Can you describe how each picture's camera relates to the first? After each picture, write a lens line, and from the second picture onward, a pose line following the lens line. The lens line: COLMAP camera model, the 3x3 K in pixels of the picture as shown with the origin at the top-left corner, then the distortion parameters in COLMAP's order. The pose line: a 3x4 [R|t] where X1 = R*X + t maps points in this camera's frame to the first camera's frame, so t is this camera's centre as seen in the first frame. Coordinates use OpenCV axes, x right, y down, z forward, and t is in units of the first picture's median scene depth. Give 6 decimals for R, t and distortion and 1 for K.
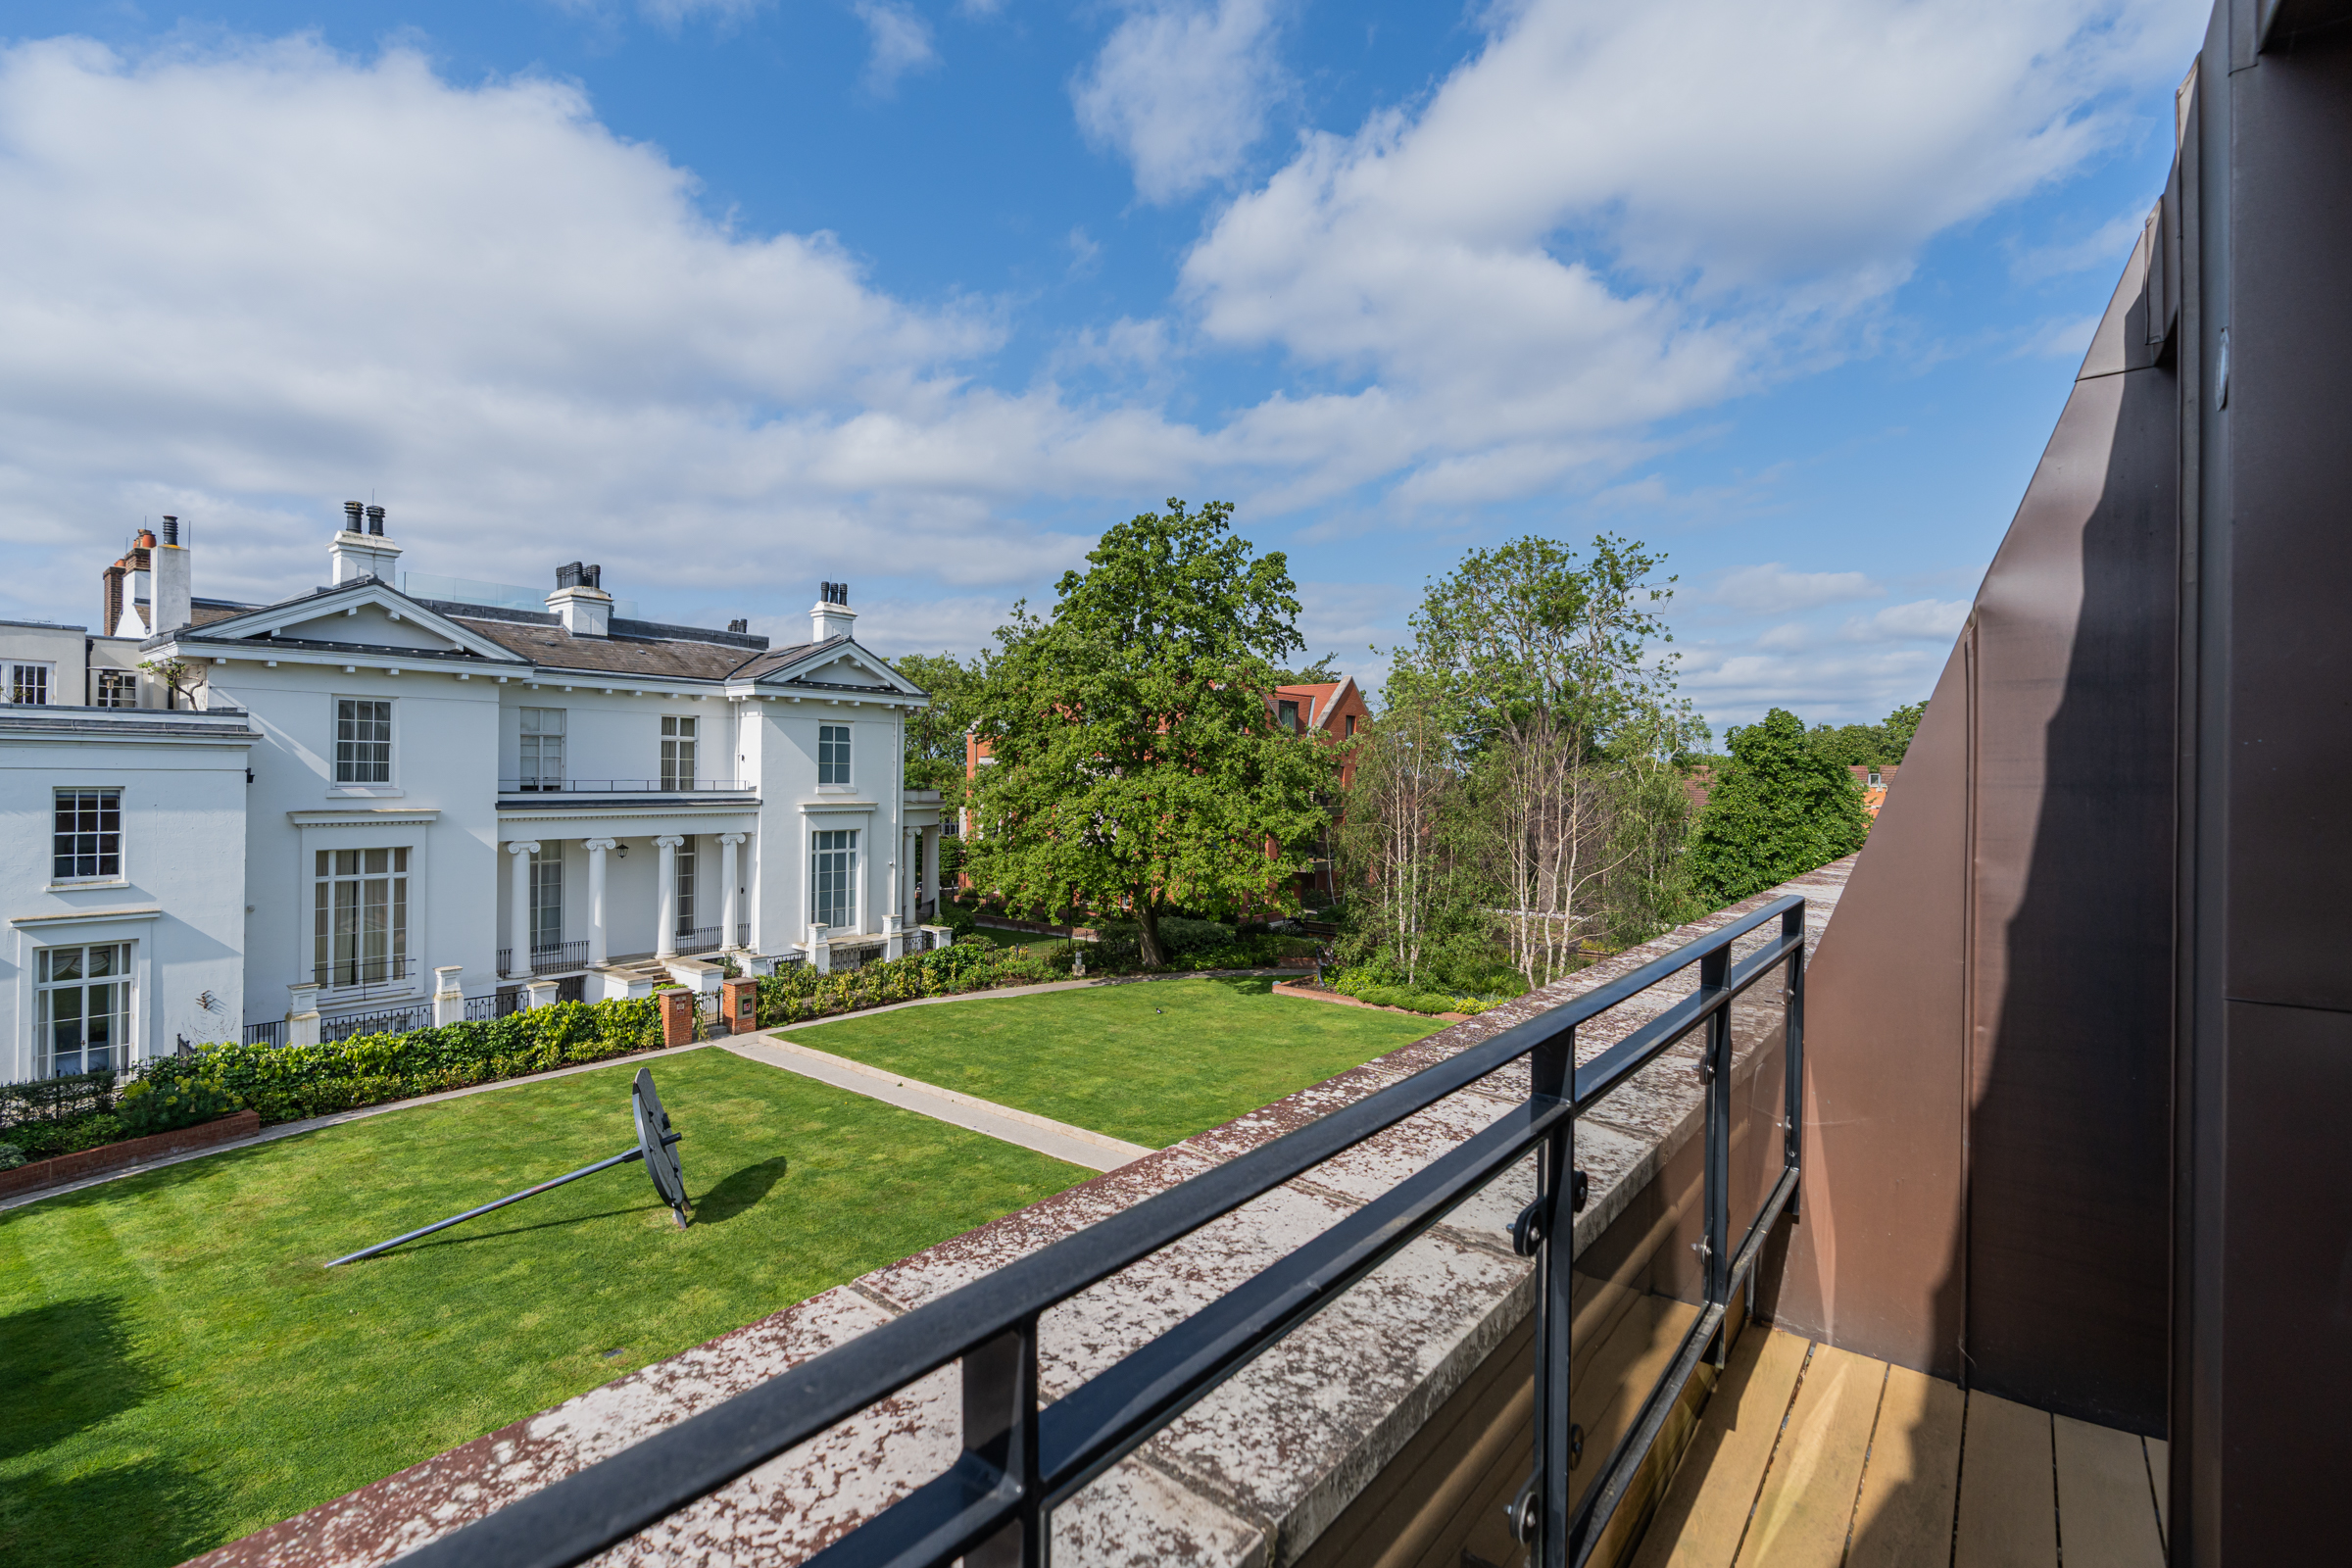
lens RADIAL K [[1070.5, 0, 1180.0], [0, 1070.5, 780.7], [0, 0, 1]] dist [-0.003908, 0.001253]
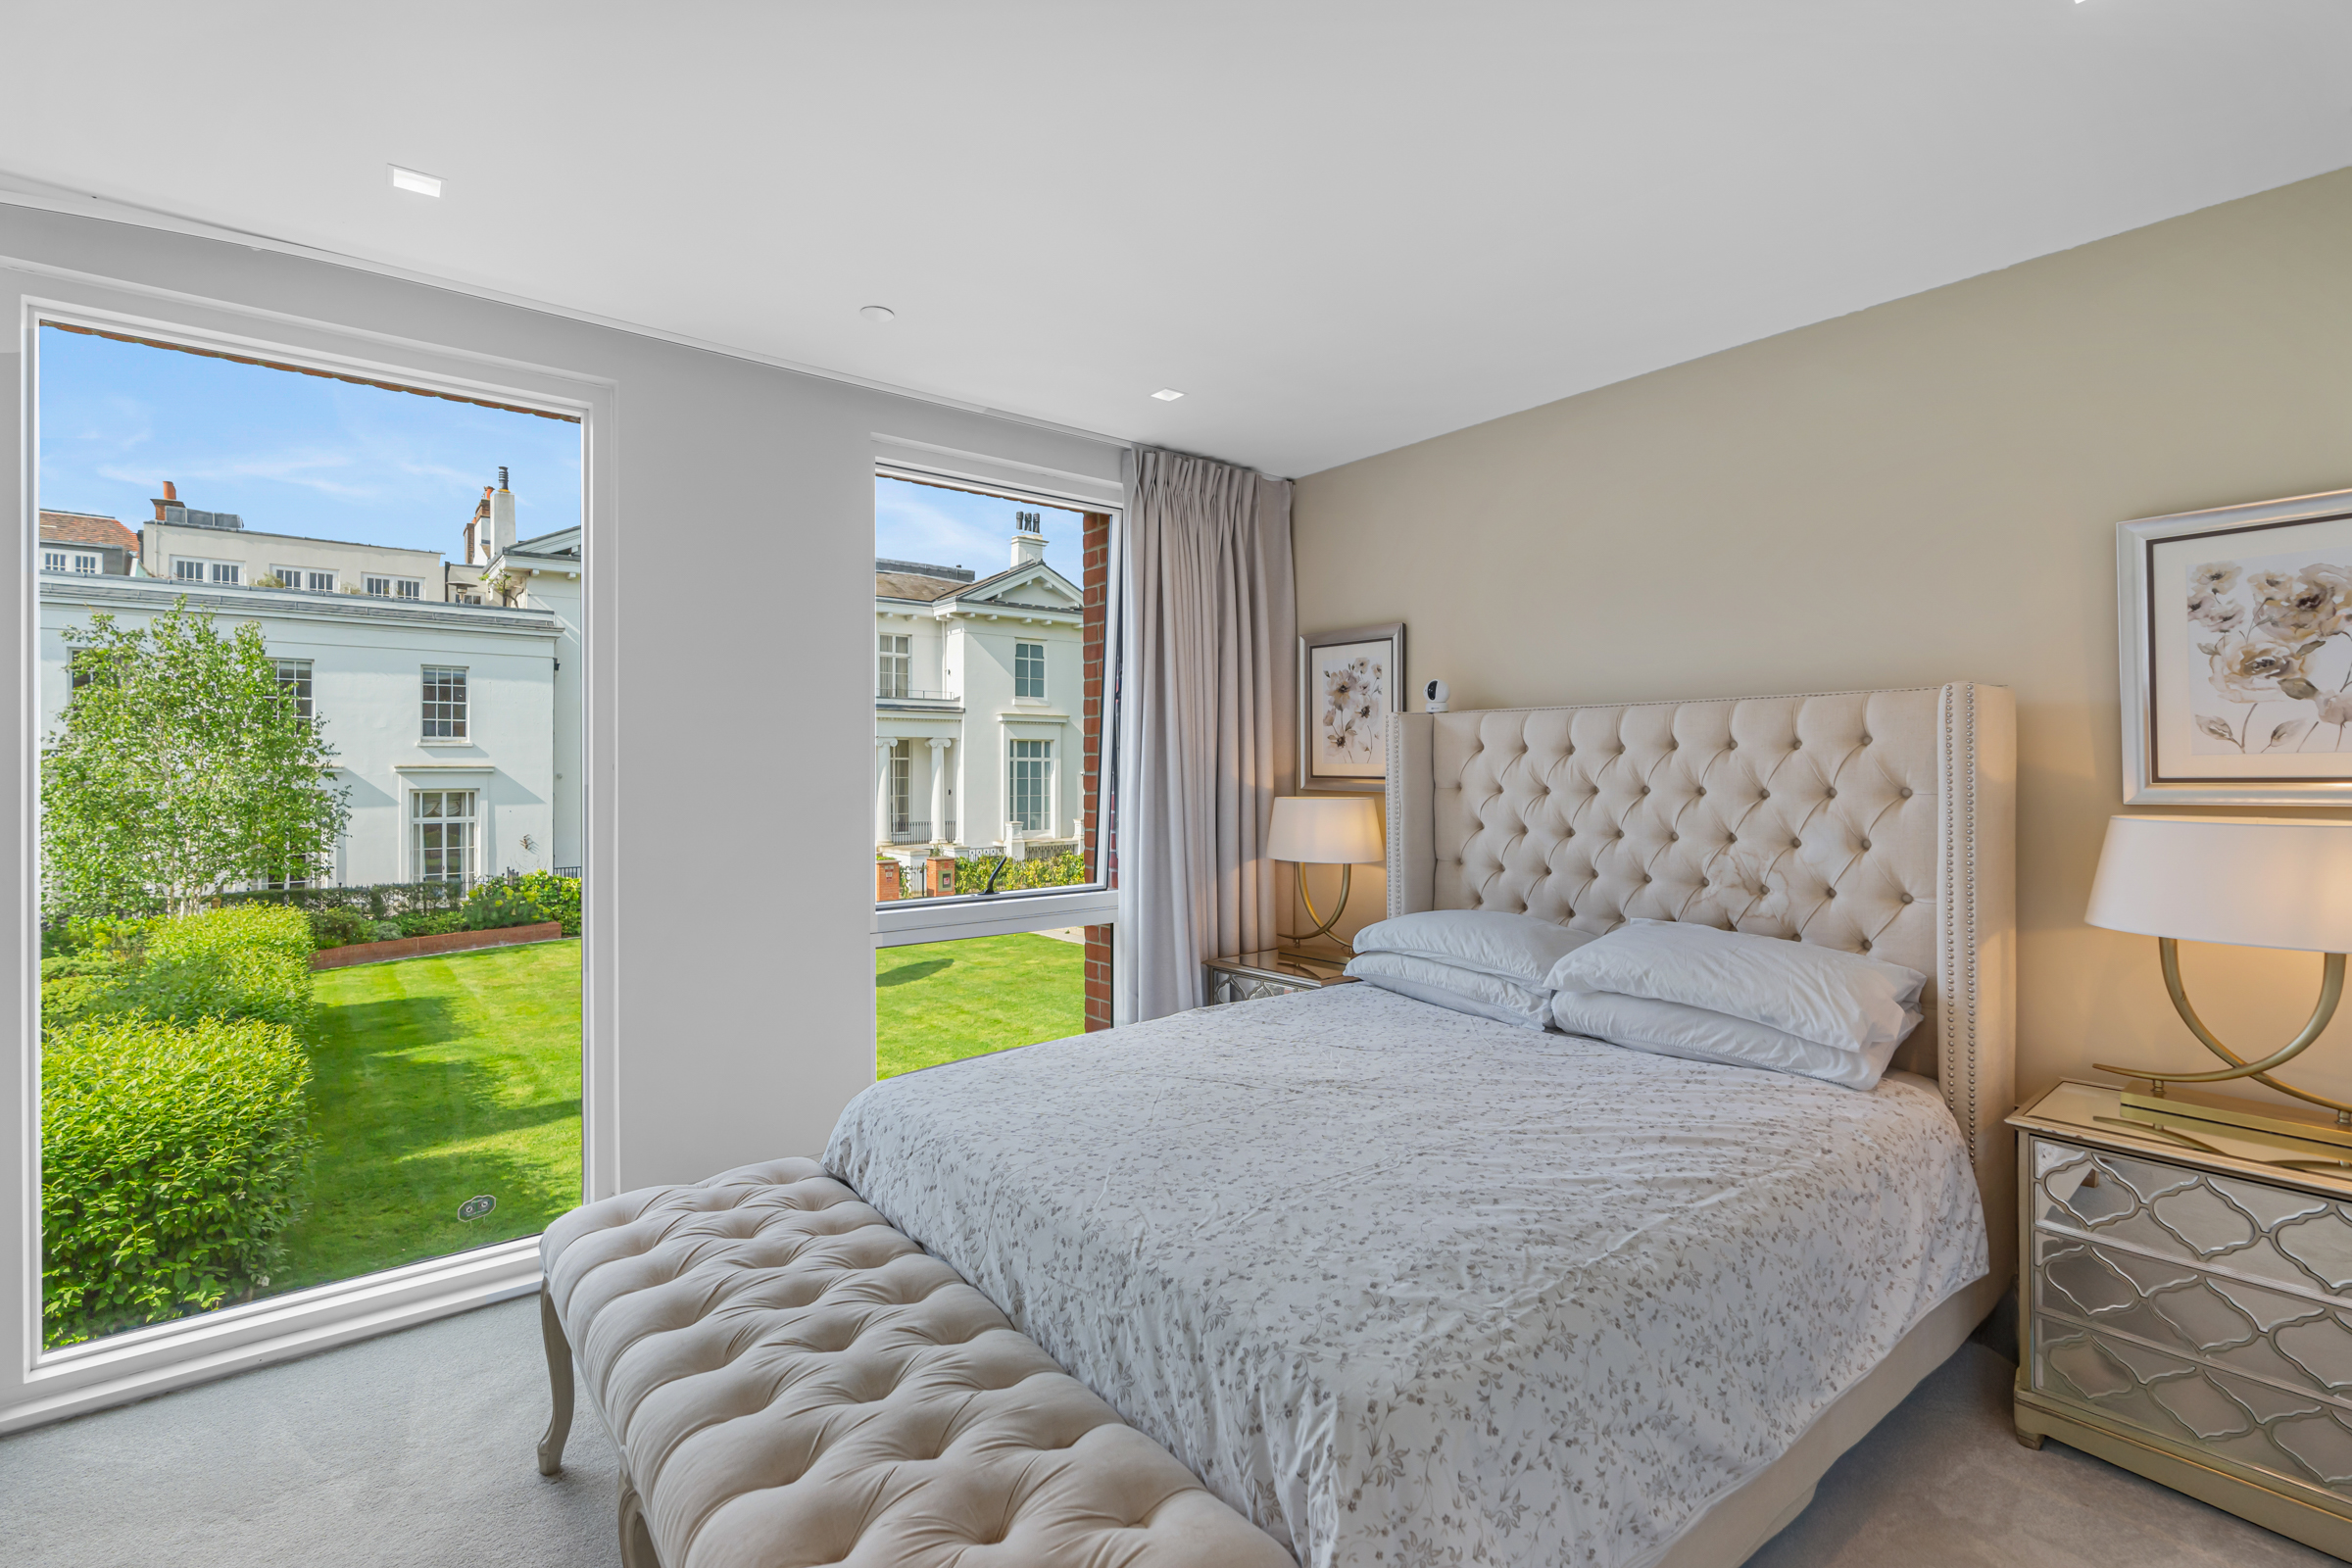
lens RADIAL K [[1070.5, 0, 1167.6], [0, 1070.5, 771.5], [0, 0, 1]] dist [-0.003908, 0.001253]
pose [[0.975198, -0.008913, -0.221154, 0.067447], [0.009966, 0.999944, 0.003646, 0.097897], [0.221109, -0.005760, 0.975232, -0.034376]]
